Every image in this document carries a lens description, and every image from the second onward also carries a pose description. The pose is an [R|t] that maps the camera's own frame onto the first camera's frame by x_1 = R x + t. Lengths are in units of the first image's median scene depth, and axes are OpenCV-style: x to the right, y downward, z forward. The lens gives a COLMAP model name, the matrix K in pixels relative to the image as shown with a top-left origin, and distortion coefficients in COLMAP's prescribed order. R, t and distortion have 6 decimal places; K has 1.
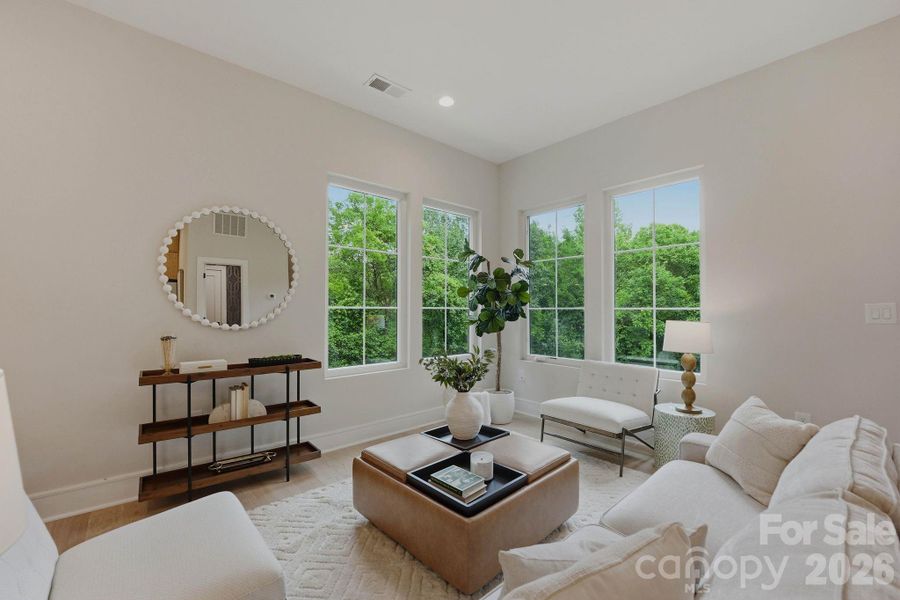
lens RADIAL K [[371.8, 0, 451.1], [0, 371.8, 306.0], [0, 0, 1]] dist [-0.029275, 0.000365]
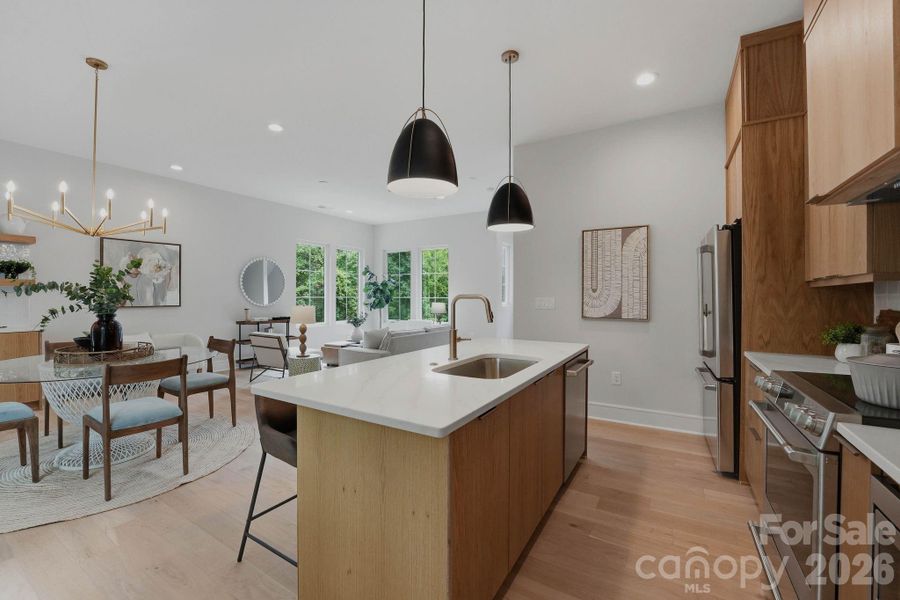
lens RADIAL K [[372.1, 0, 450.0], [0, 372.1, 300.0], [0, 0, 1]] dist [-0.024004, 0.000473]
pose [[0.955975, -0.003424, 0.293427, -0.114124], [-0.001840, 0.999842, 0.017660, -0.027733], [-0.293441, -0.017423, 0.955818, -1.793434]]
